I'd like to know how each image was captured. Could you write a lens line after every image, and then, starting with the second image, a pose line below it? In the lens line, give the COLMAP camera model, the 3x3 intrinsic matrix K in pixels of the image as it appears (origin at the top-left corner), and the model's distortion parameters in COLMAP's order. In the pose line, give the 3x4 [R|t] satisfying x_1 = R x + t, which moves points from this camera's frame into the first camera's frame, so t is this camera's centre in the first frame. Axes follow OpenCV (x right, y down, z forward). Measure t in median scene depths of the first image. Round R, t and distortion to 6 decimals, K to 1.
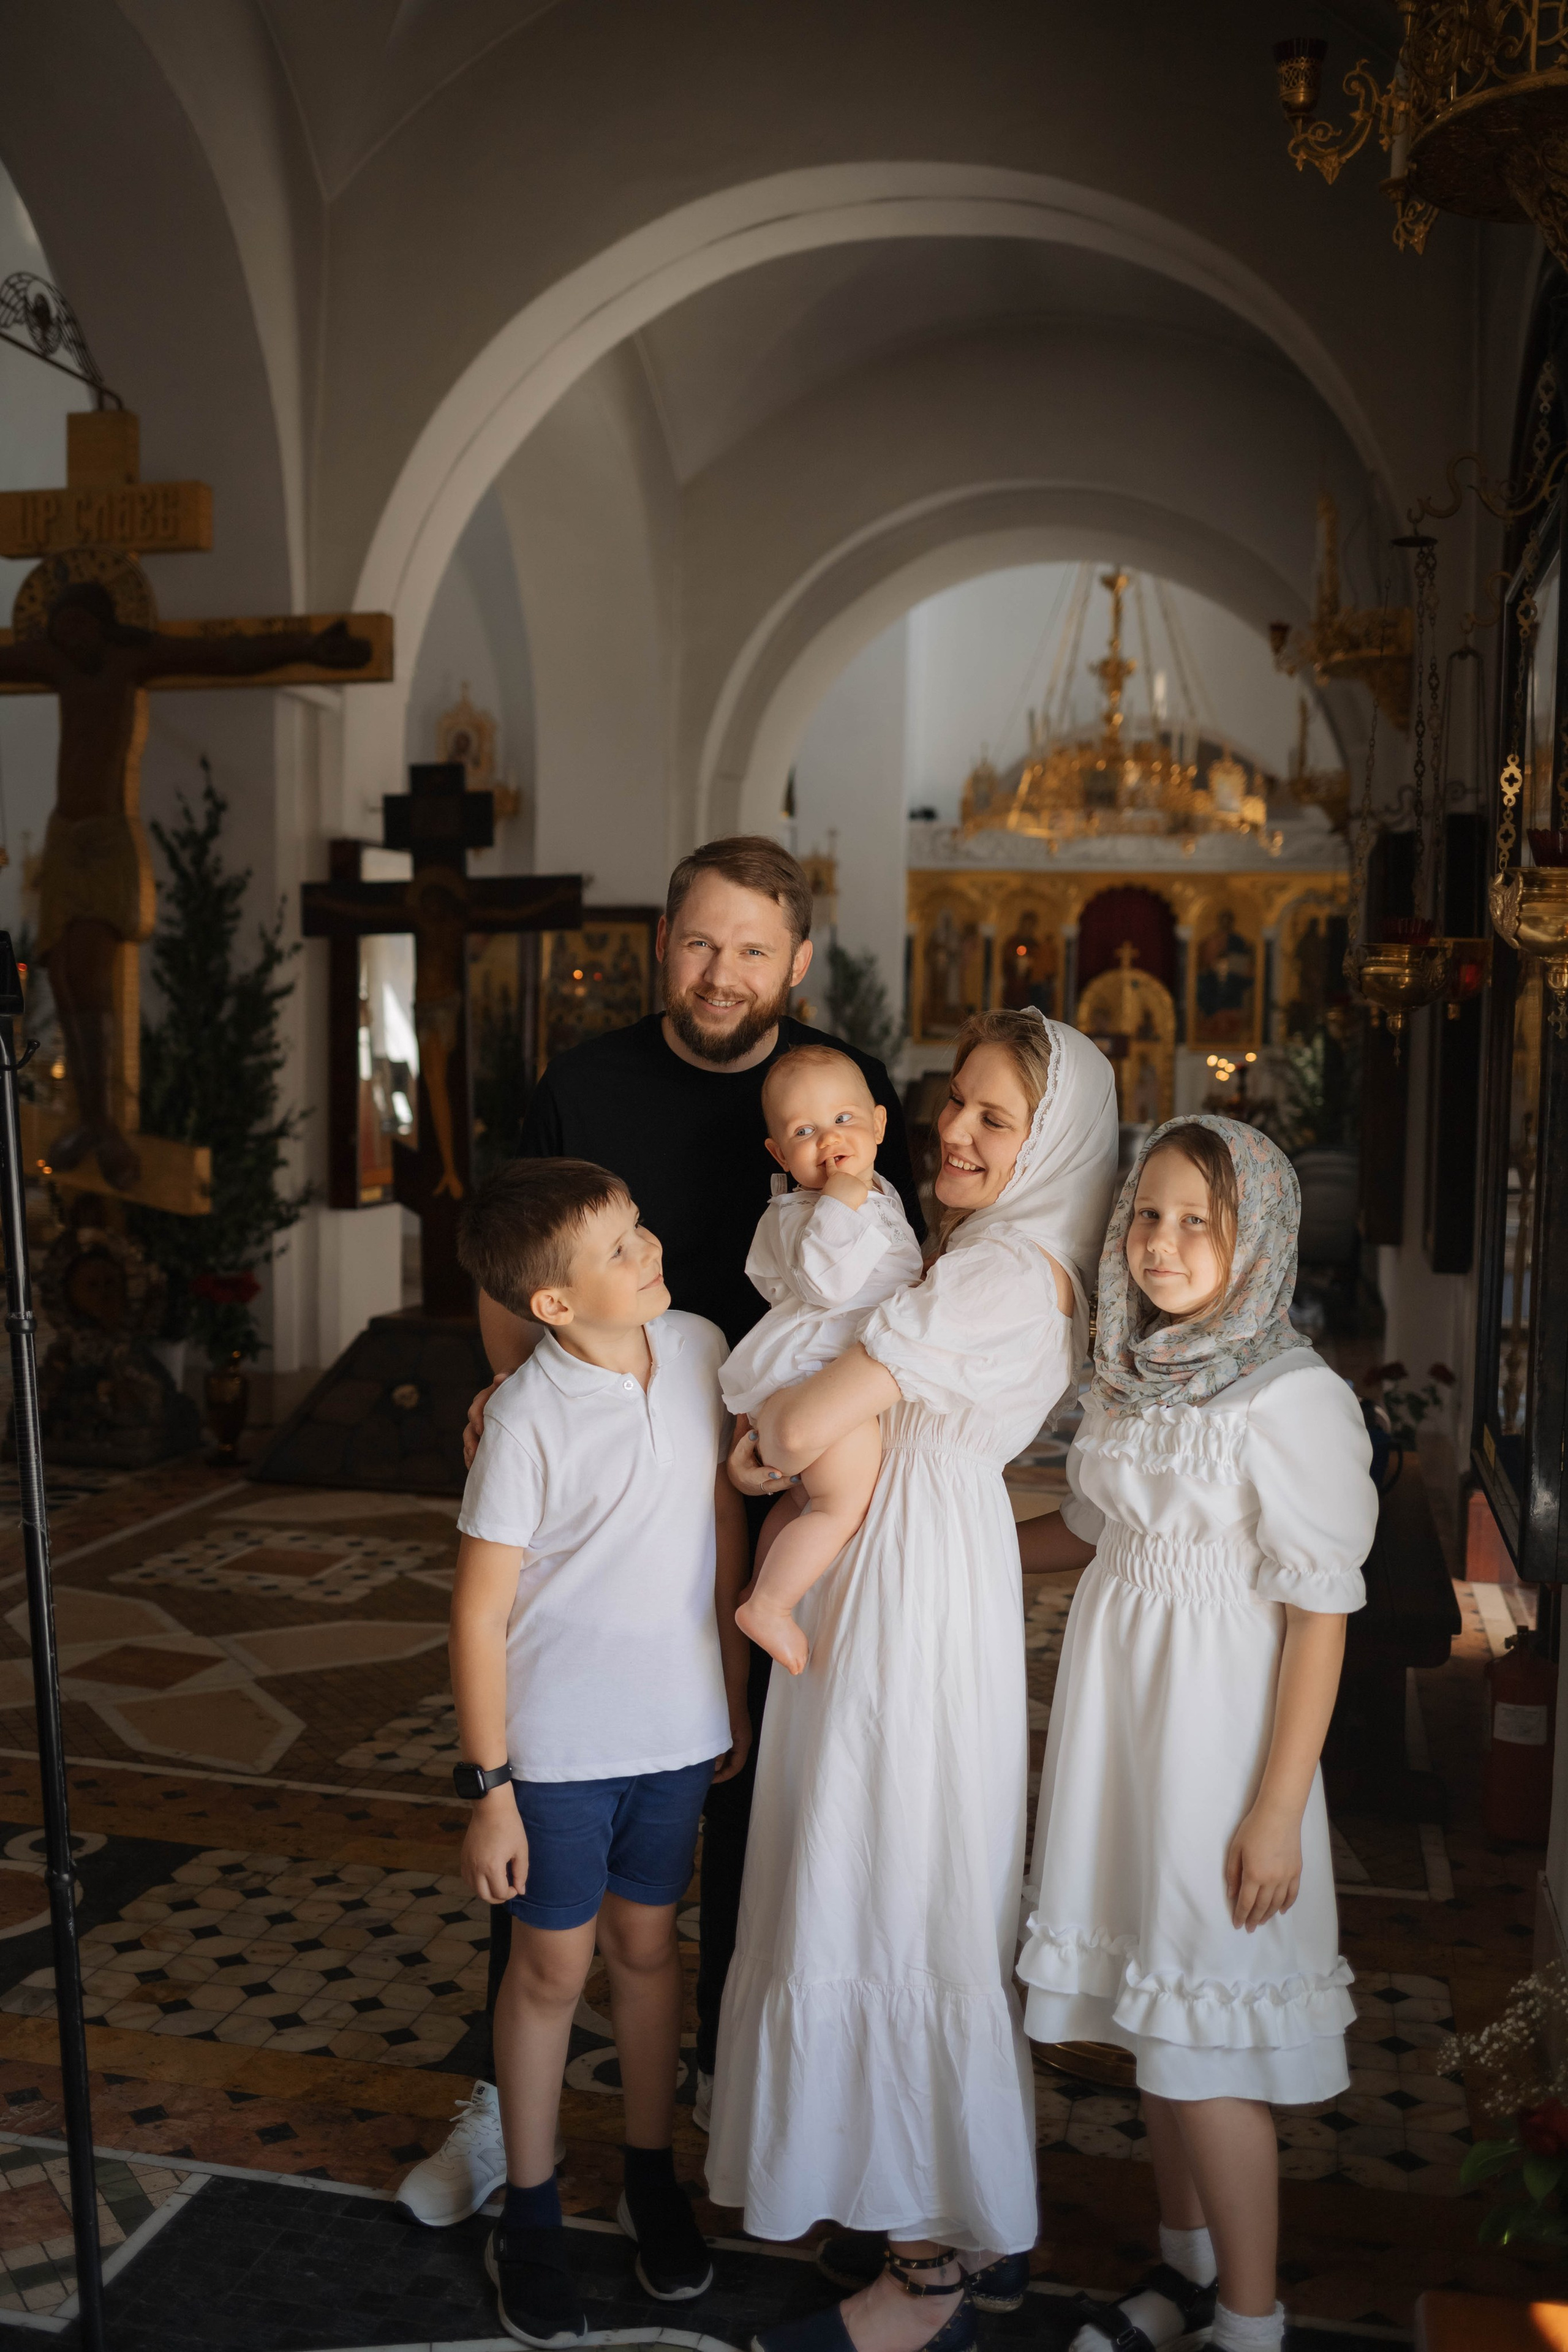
lens RADIAL K [[2288.0, 0, 779.2], [0, 2288.0, 1163.1], [0, 0, 1]] dist [-0.067780, 0.066991]
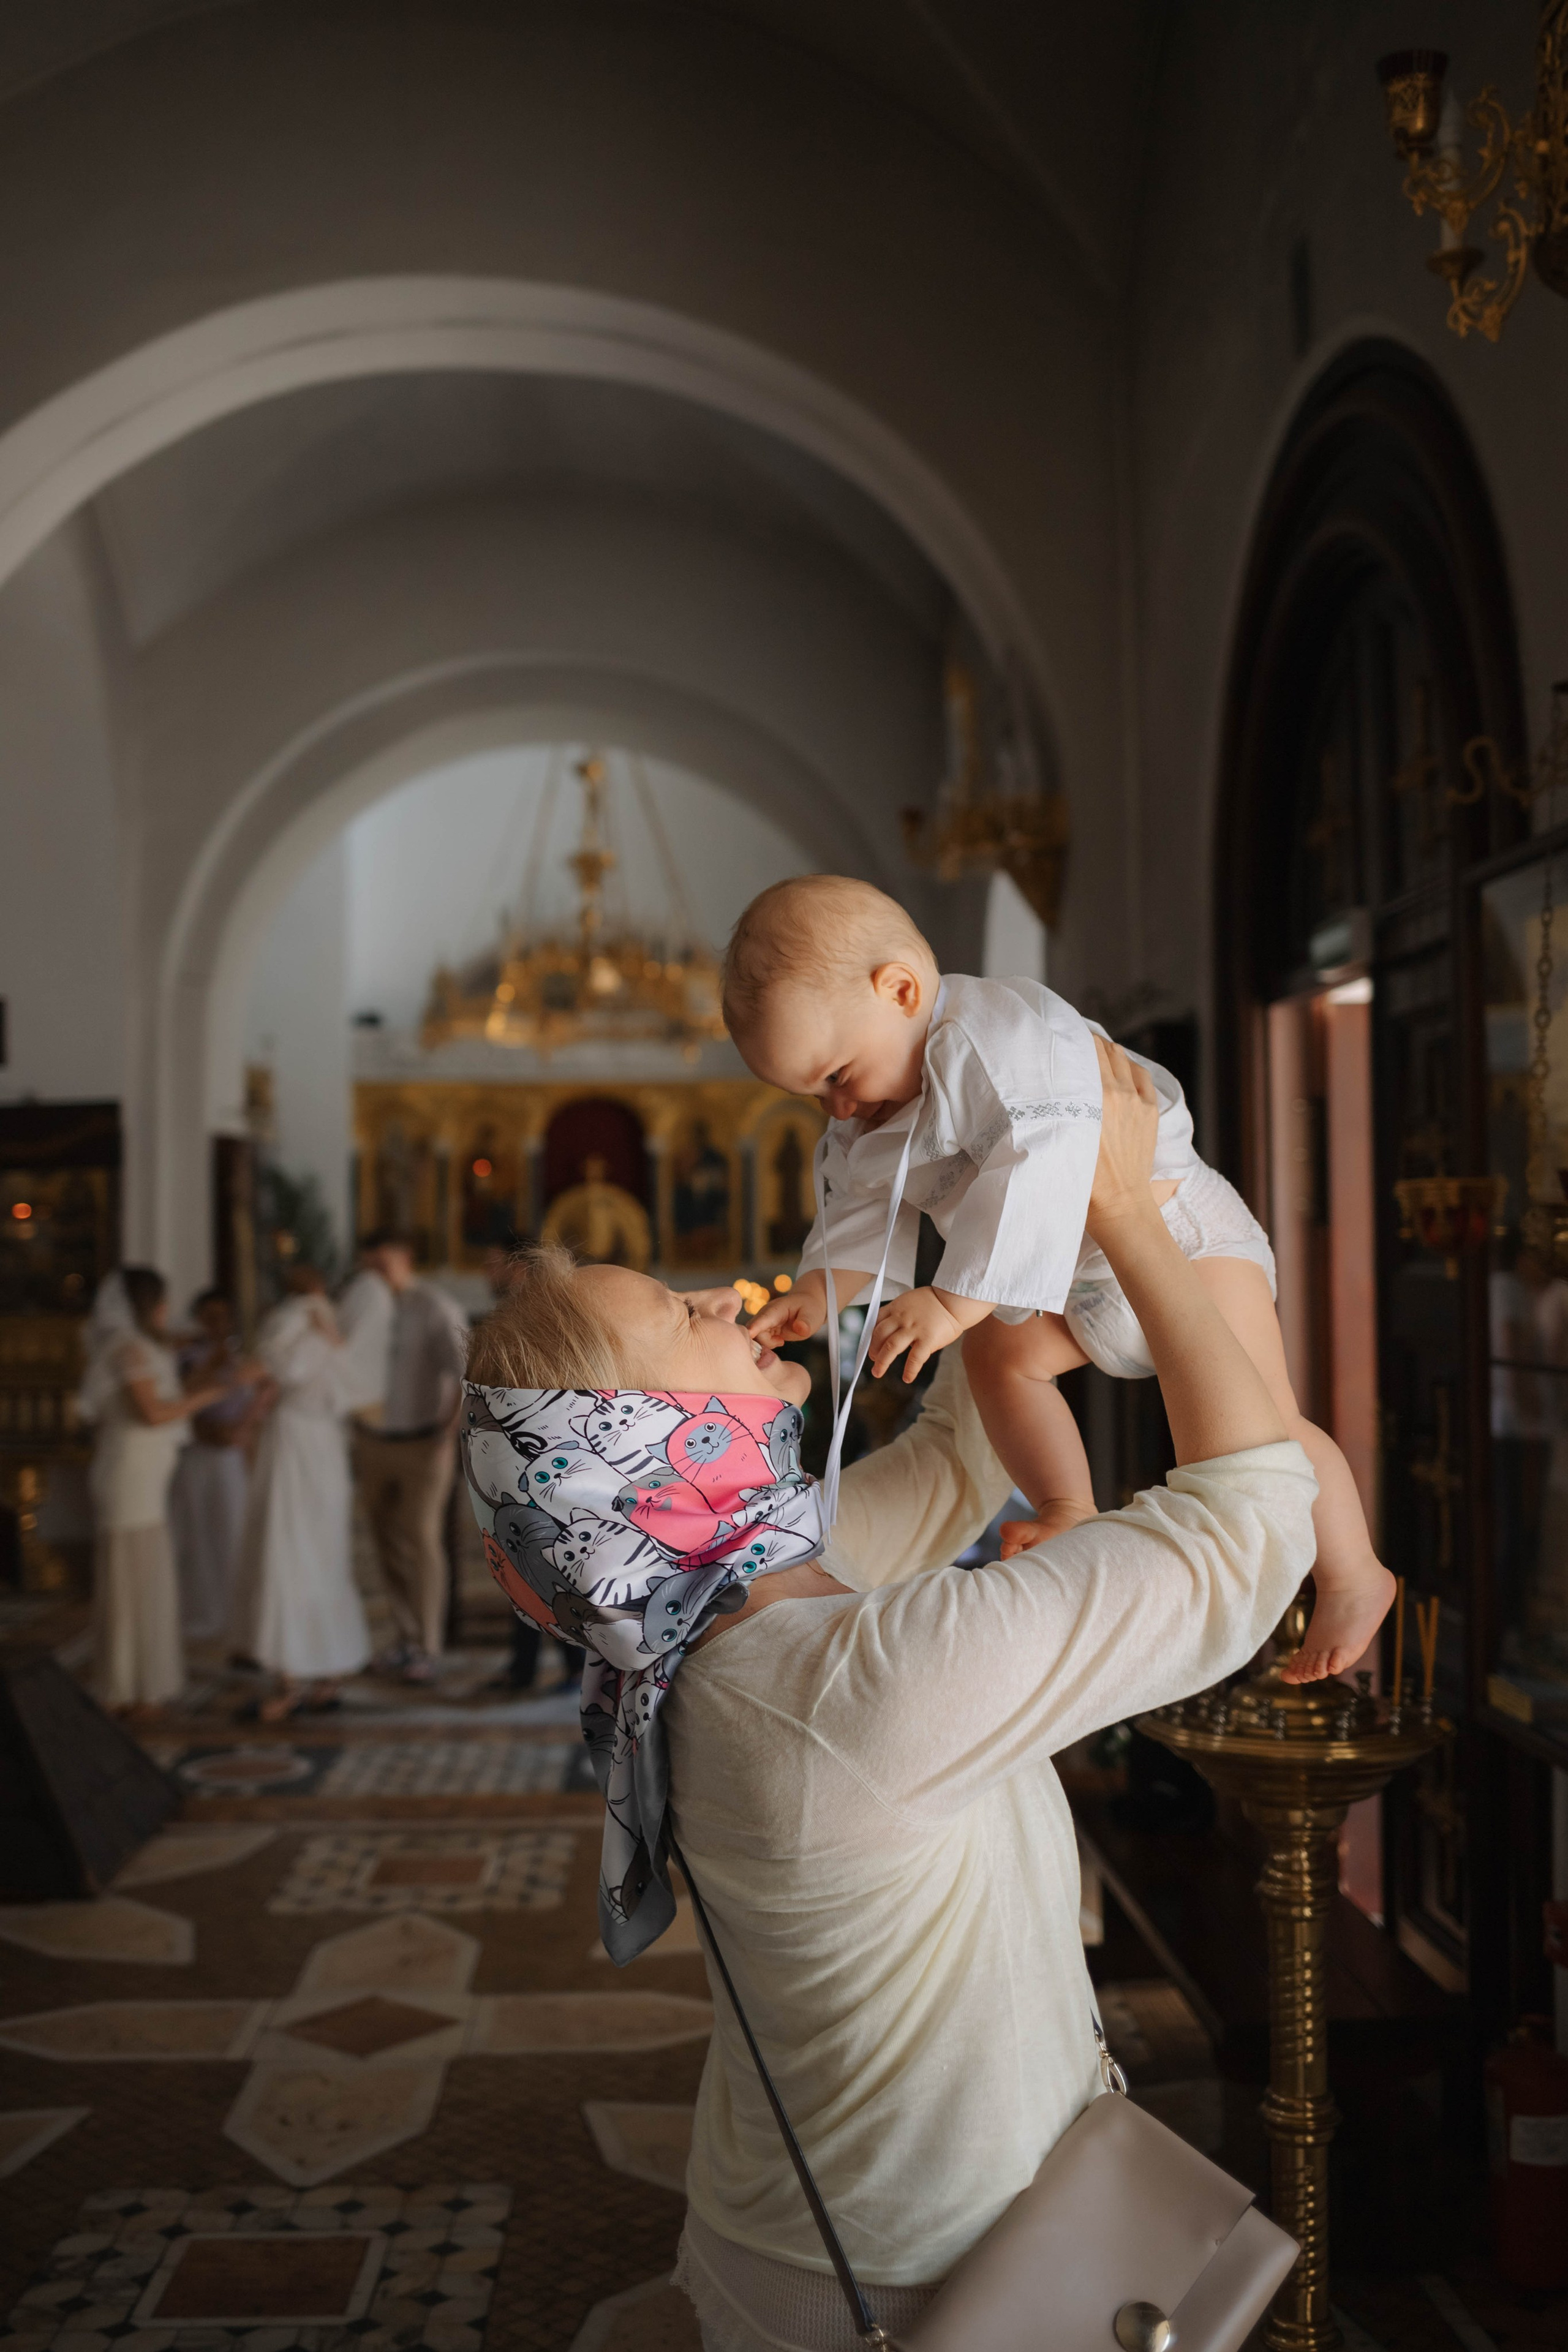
lens RADIAL K [[2391.6, 0, 768.9], [0, 2391.6, 1167.4], [0, 0, 1]] dist [-0.042035, 0.022892]
pose [[0.964625, -0.019664, 0.262890, -0.086798], [0.042831, 0.995655, -0.082686, -0.022726], [-0.260122, 0.091021, 0.961276, 0.126347]]
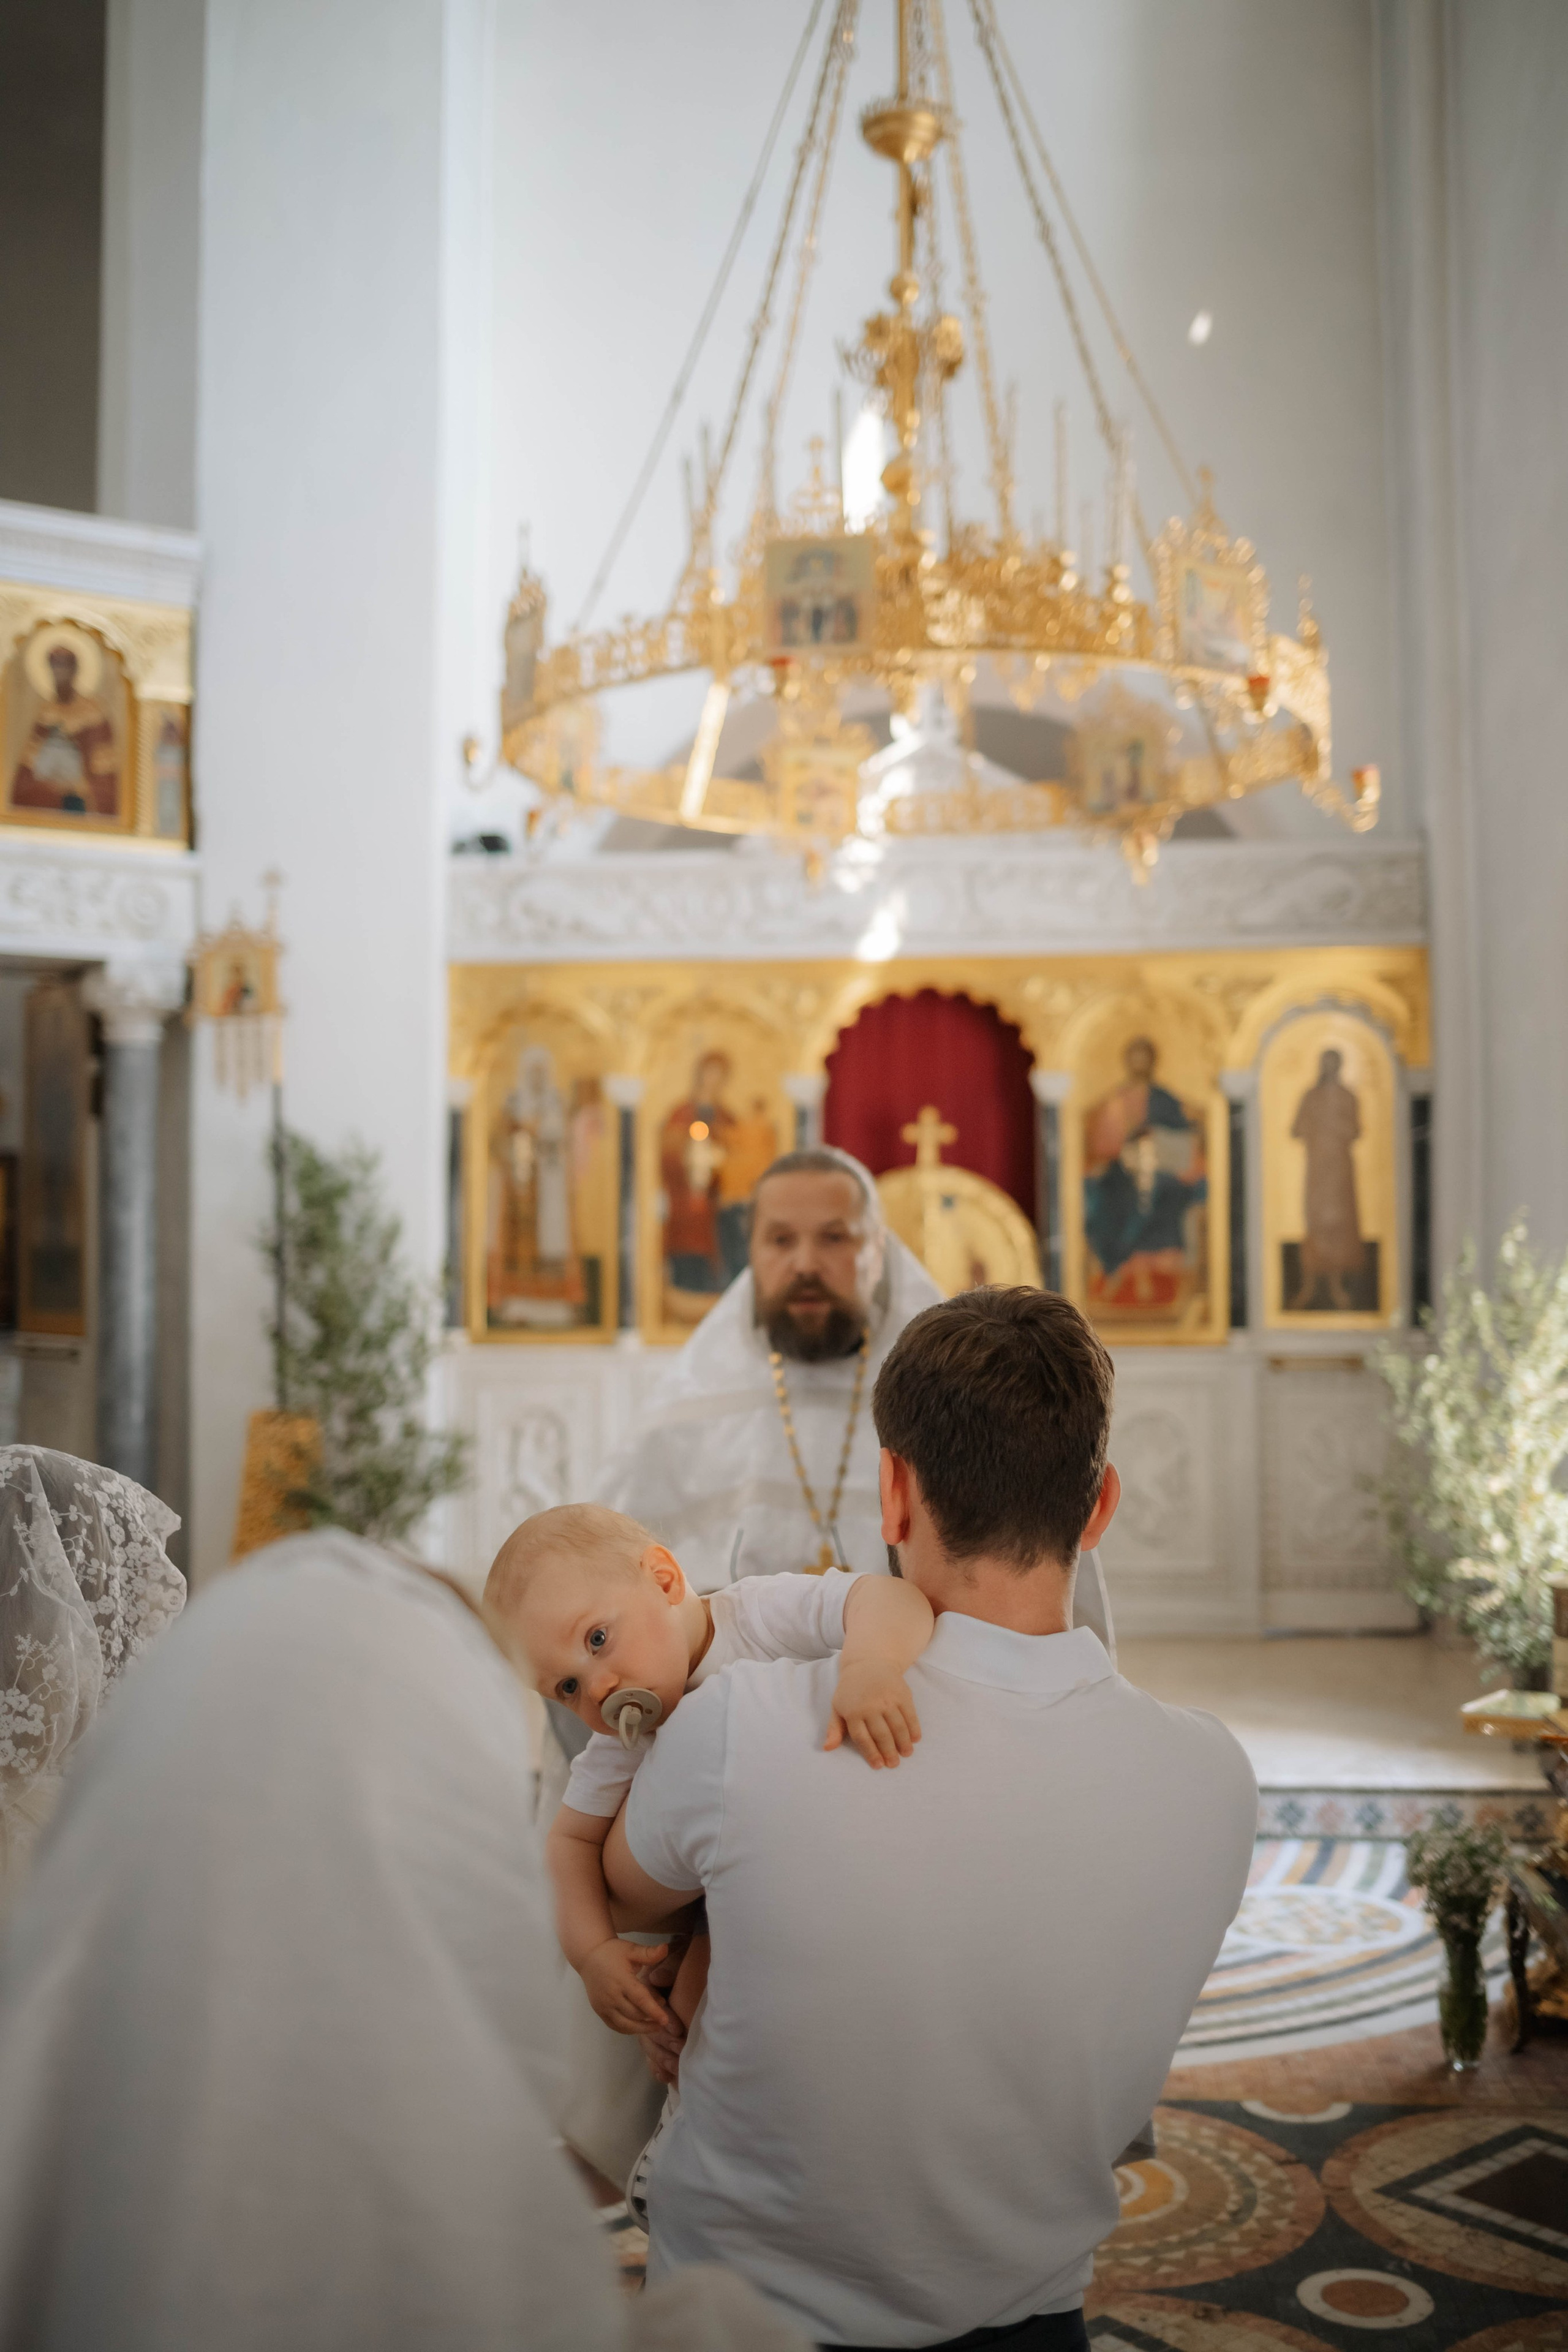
lens RADIAL K [[2288.0, 0, 779.2], [0, 2288.0, 1163.1], [0, 0, 1]] dist [-0.067780, 0.066991]
pose [[0.992773, -0.020174, 0.118300, 0.171205], [0.031138, 0.995311, -0.091581, -0.113412], [-0.115898, 0.094602, 0.988746, 1.384185]]
